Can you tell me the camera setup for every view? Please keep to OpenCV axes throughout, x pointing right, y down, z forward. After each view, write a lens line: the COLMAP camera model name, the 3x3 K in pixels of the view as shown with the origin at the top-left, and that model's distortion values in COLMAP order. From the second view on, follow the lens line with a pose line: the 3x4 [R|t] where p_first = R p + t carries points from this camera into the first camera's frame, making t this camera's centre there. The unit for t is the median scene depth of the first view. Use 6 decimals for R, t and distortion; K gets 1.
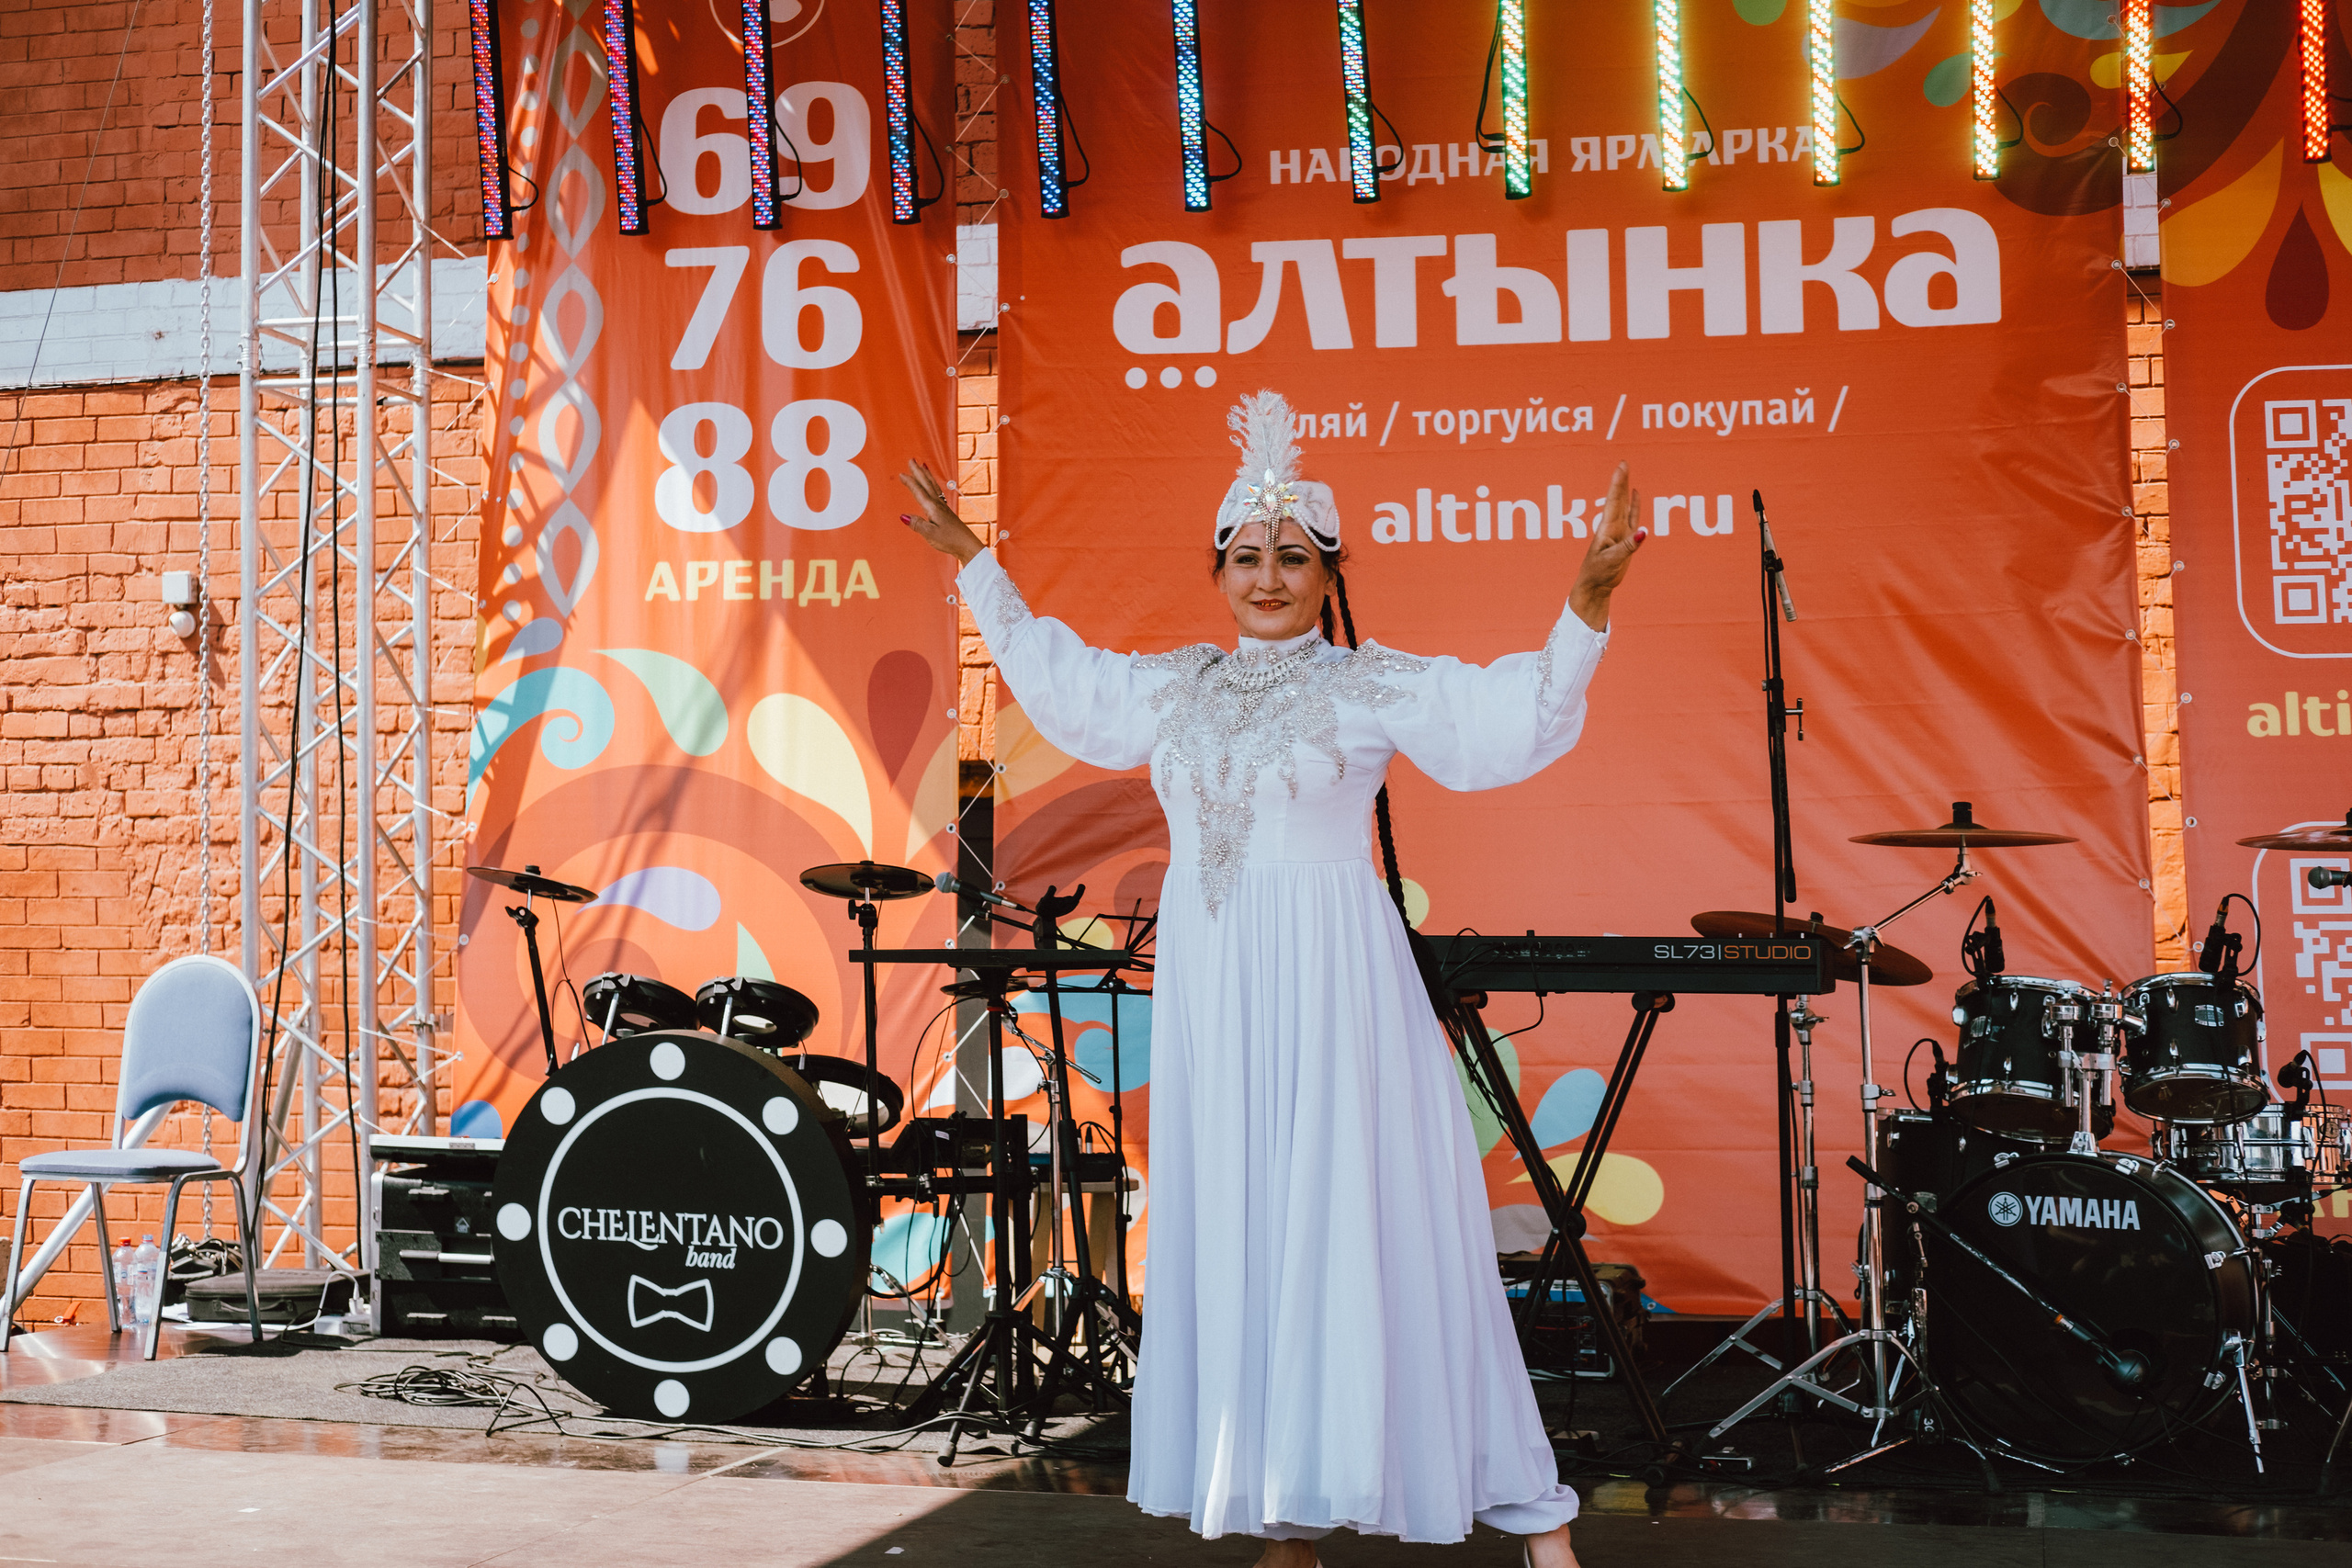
lens RADIAL K [[3436.5, 0, 1220.0], [0, 3436.5, 779.6], [0, 0, 1]] dist [0.048634, 0.000000]
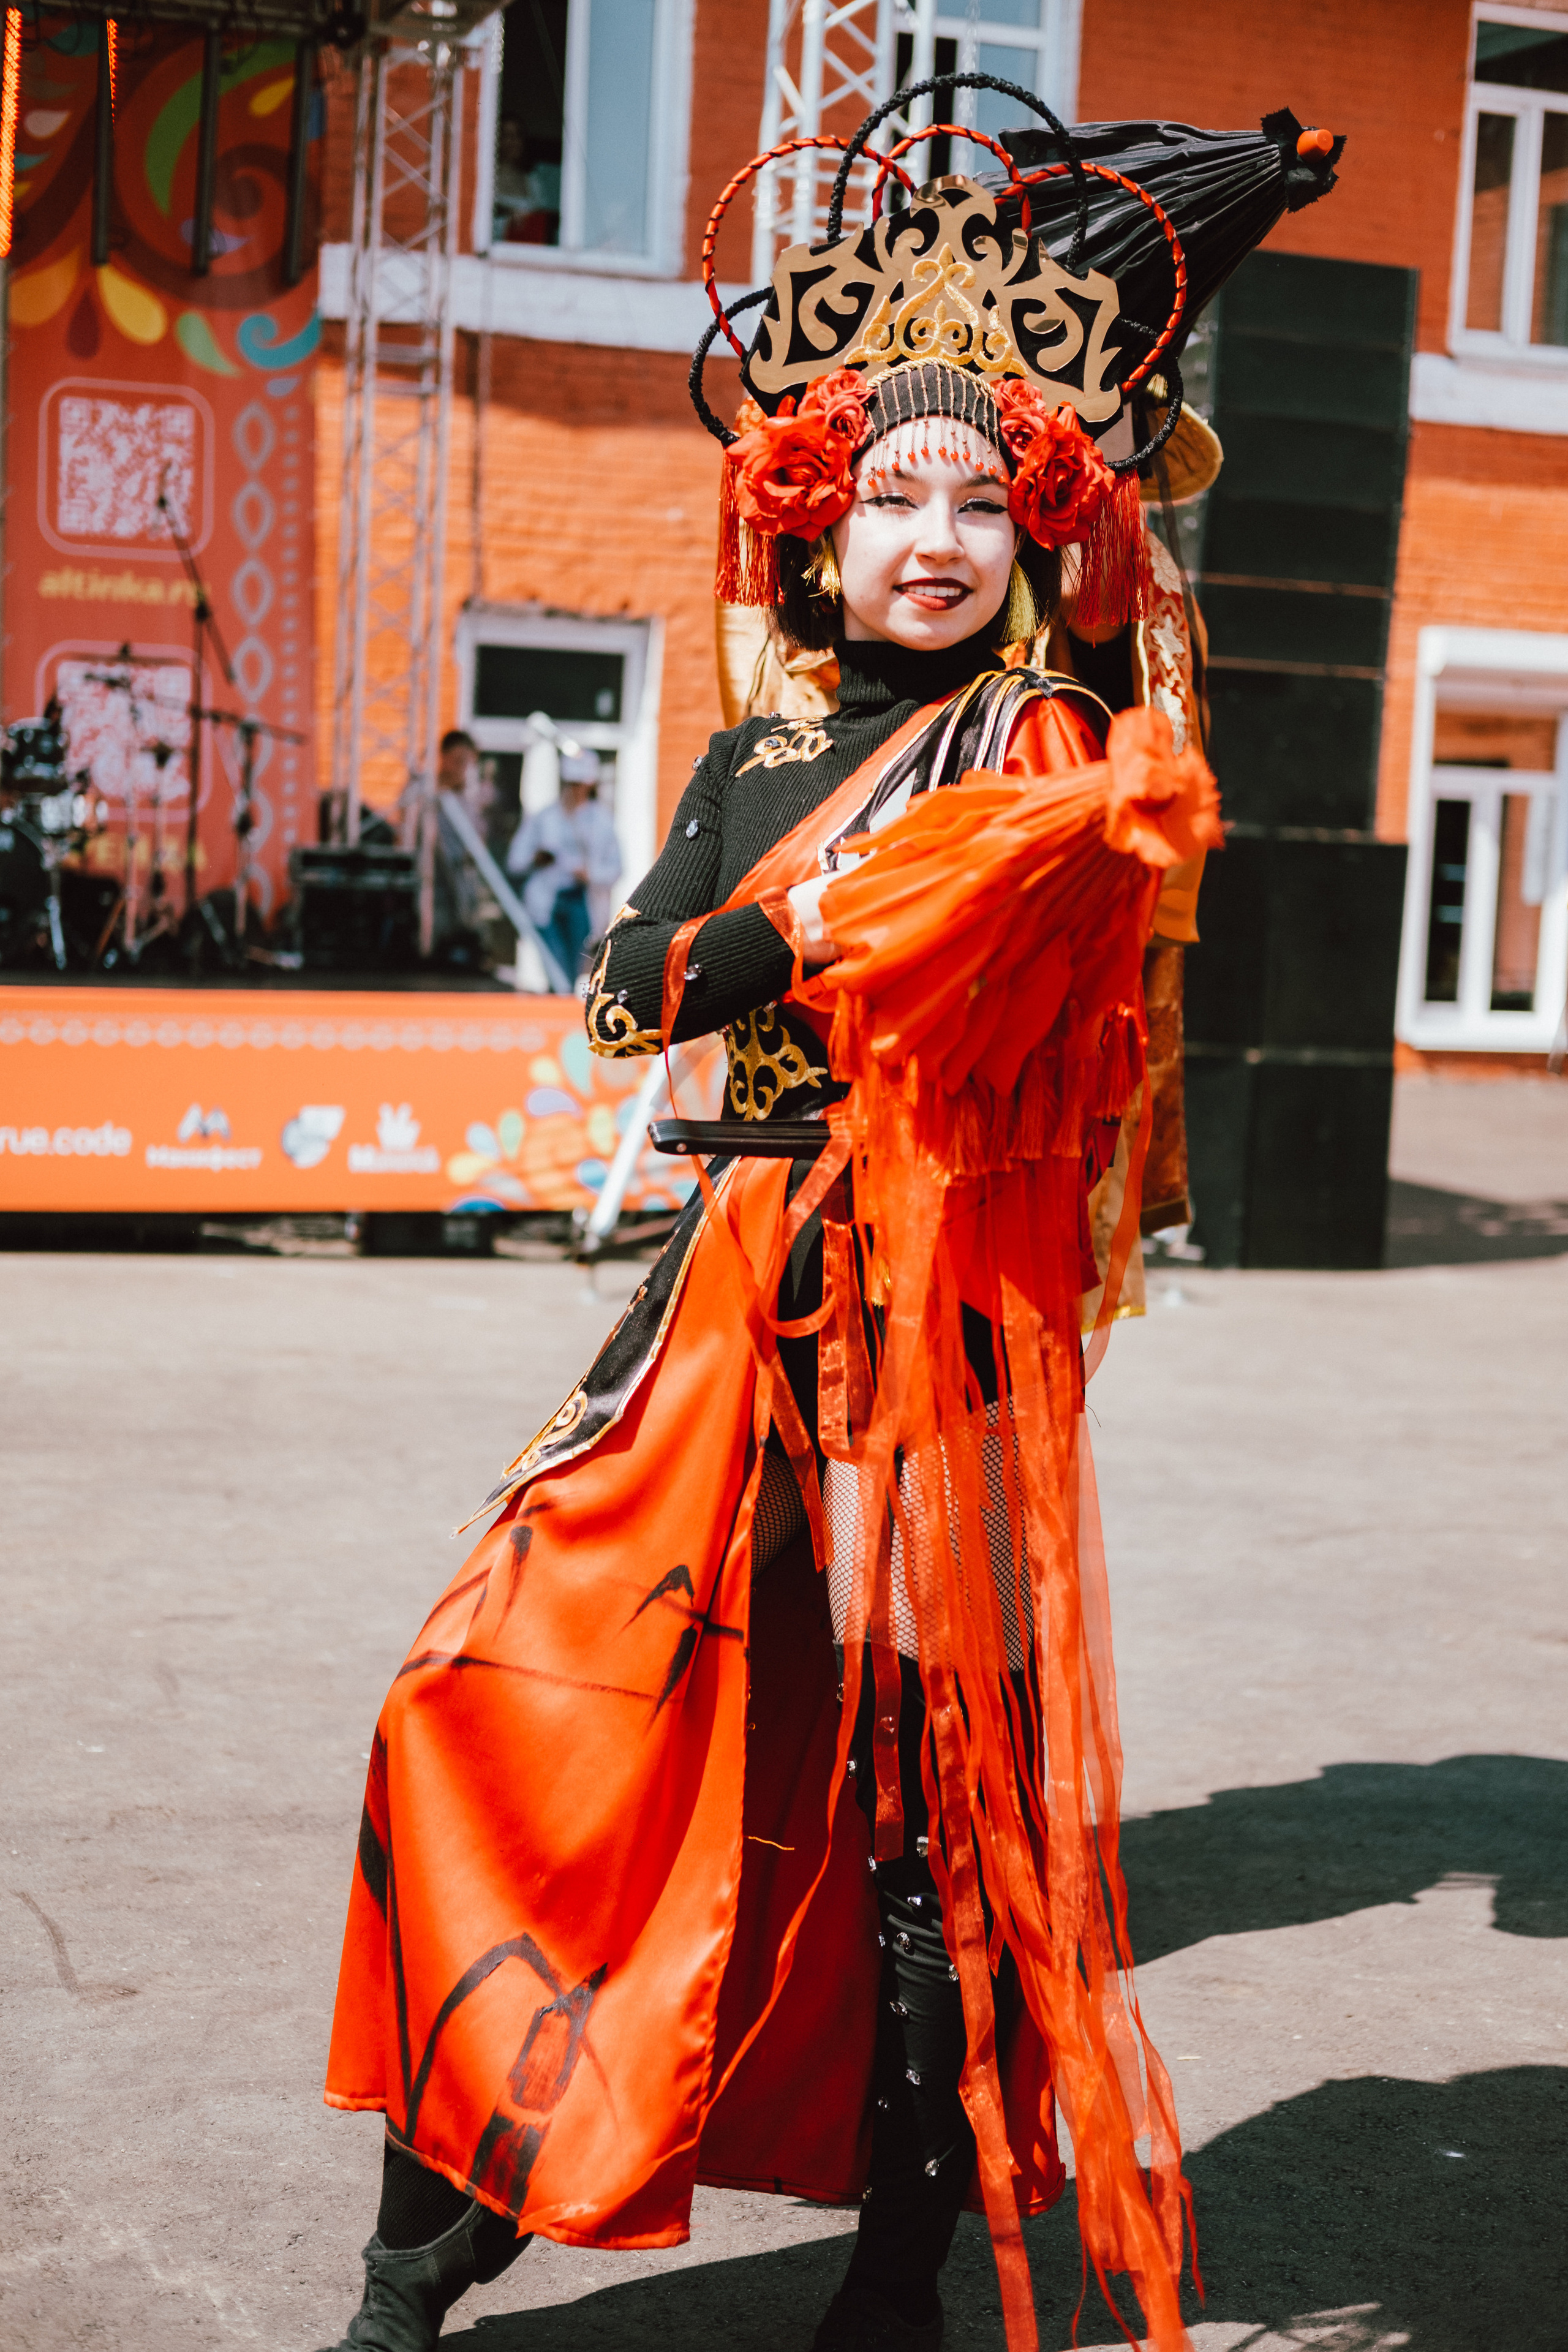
lens RADIAL K [[3581.4, 0, 771.0], [0, 3581.4, 1170.6], [0, 0, 1]] dist [-0.000181, 0.000000]
pose [[0.855215, -0.016159, 0.518021, -0.325201], [-0.072251, 0.986037, 0.150039, -0.021882], [-0.513212, -0.165743, 0.842106, -0.752815]]
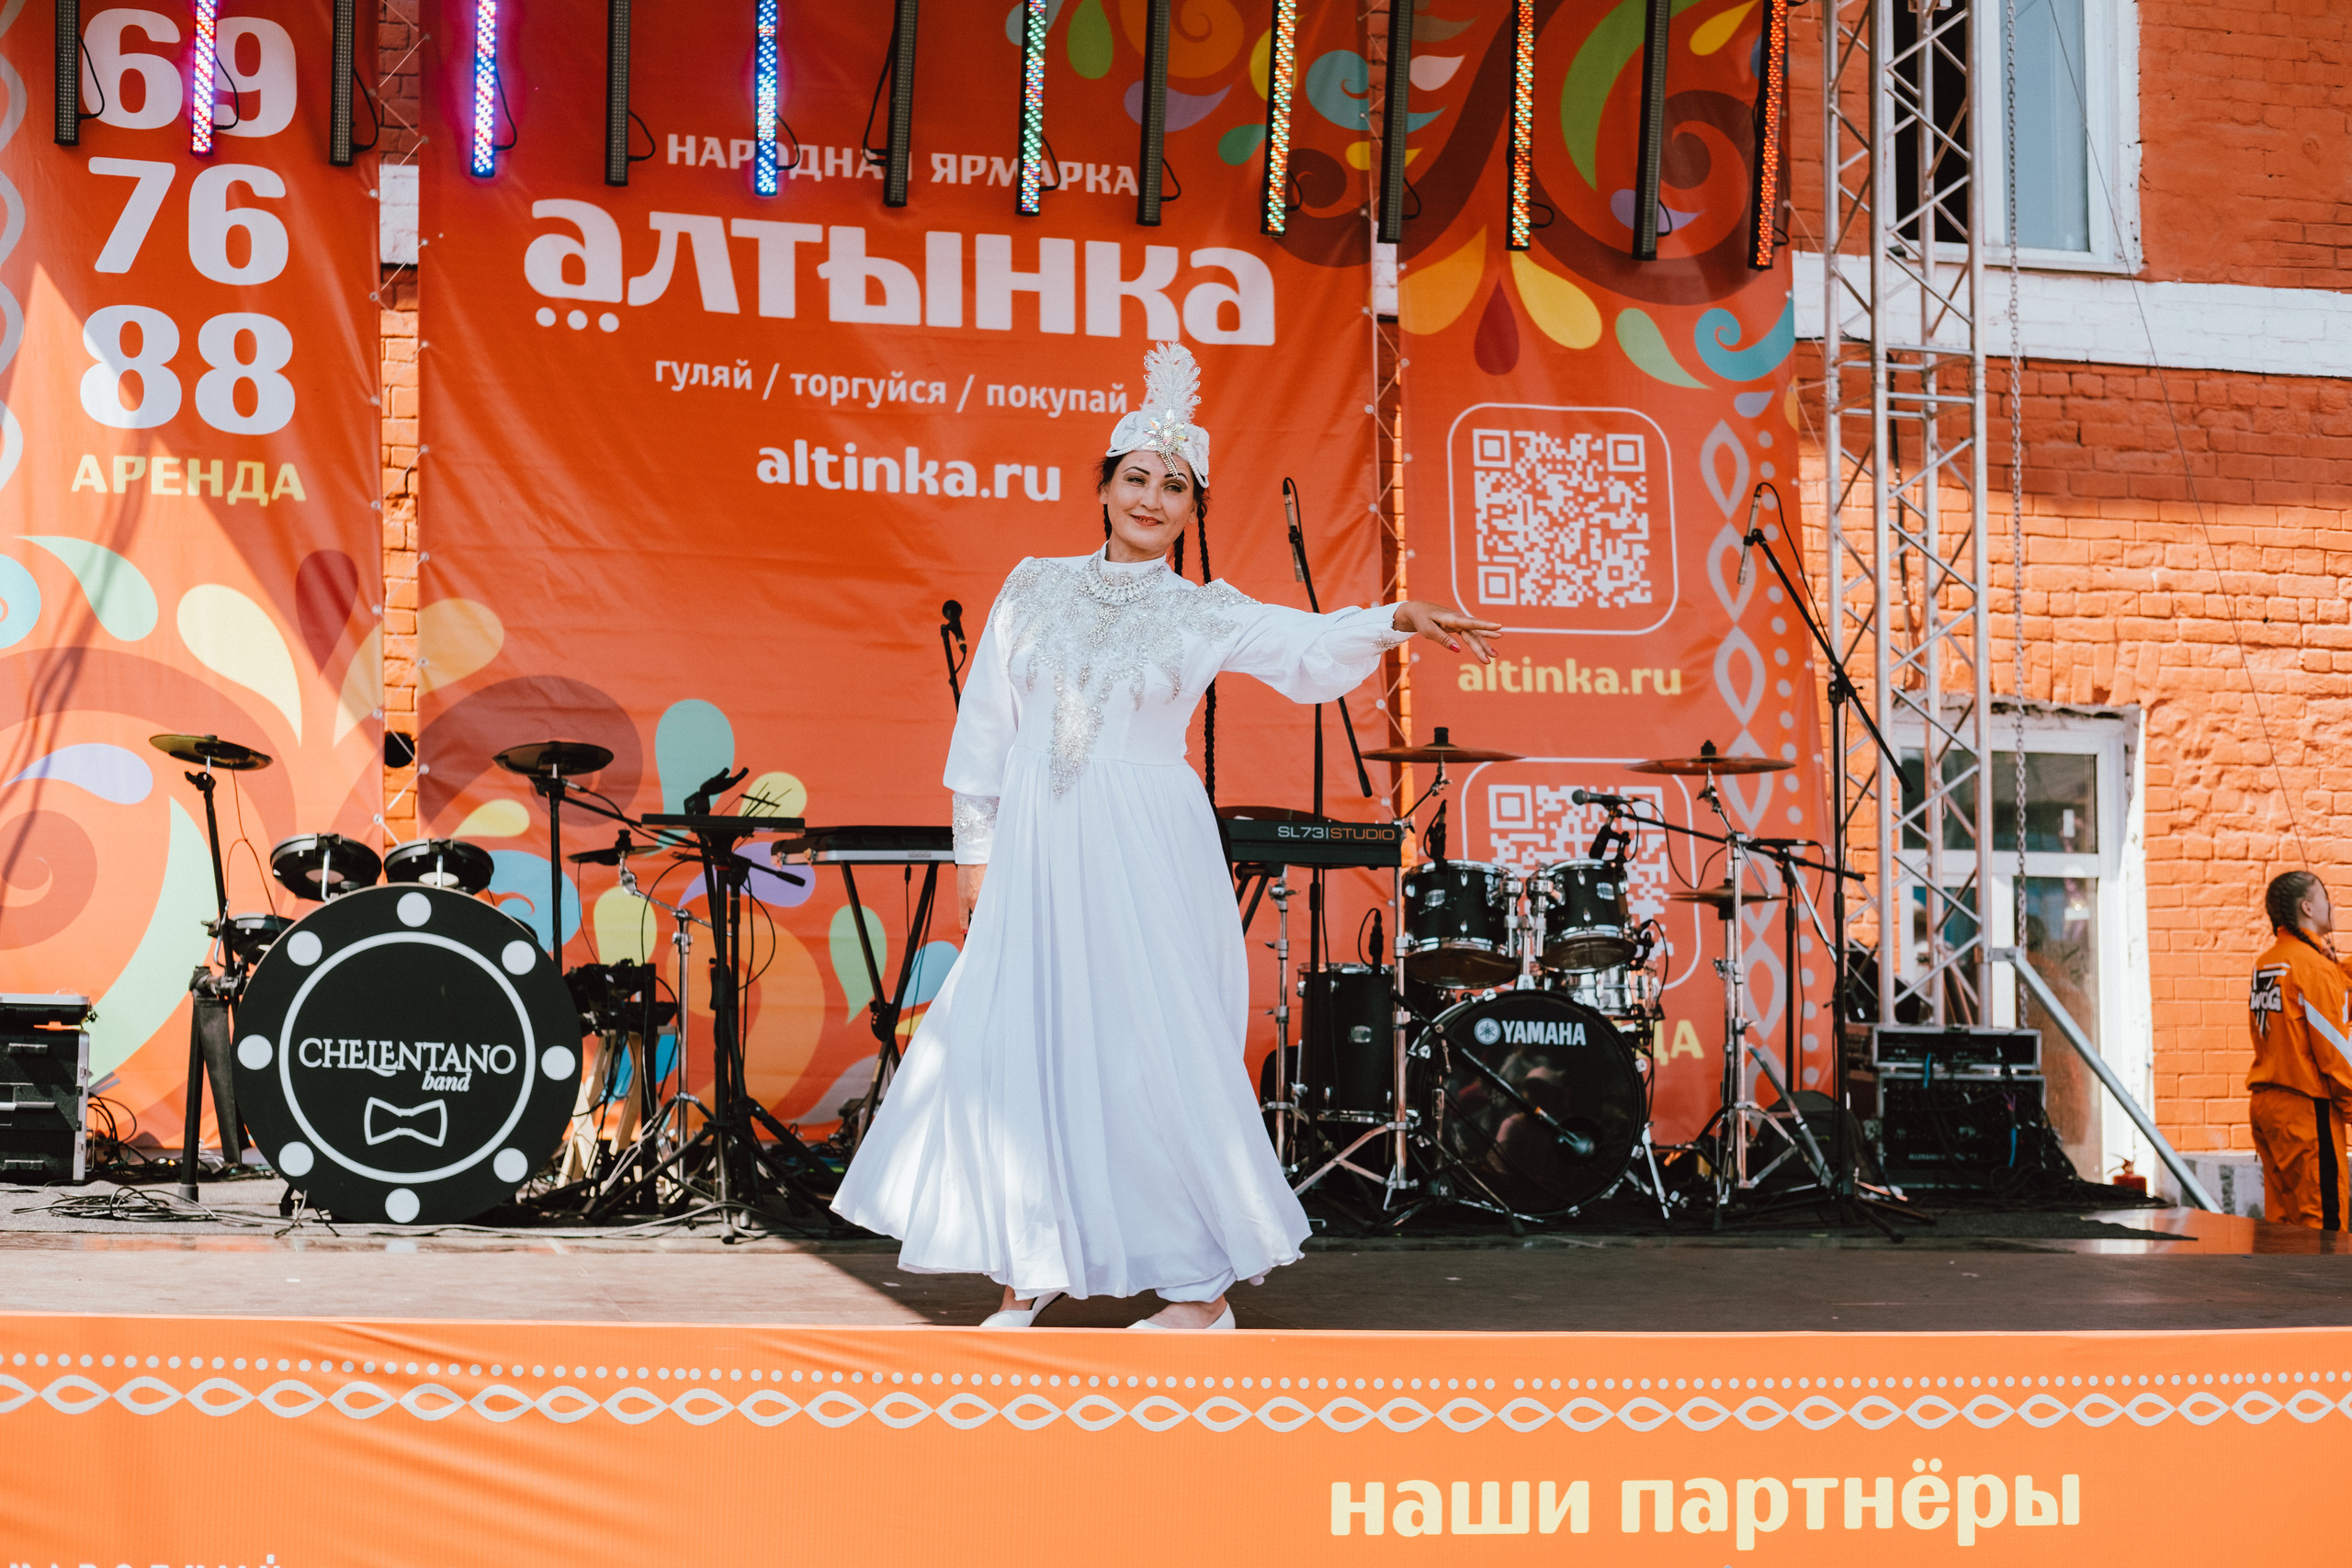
lens RADIAL K [[3581.1, 0, 1226.2], [0, 3581.1, 811.7], [0, 0, 1]] dist [-0.000181, 0.000000]
pose [[0.887185, 0.030253, 0.460421, -0.371795], [-0.038836, 0.999203, 0.009177, 0.022936], [-0.459777, -0.026022, 0.887653, -0.133309]]
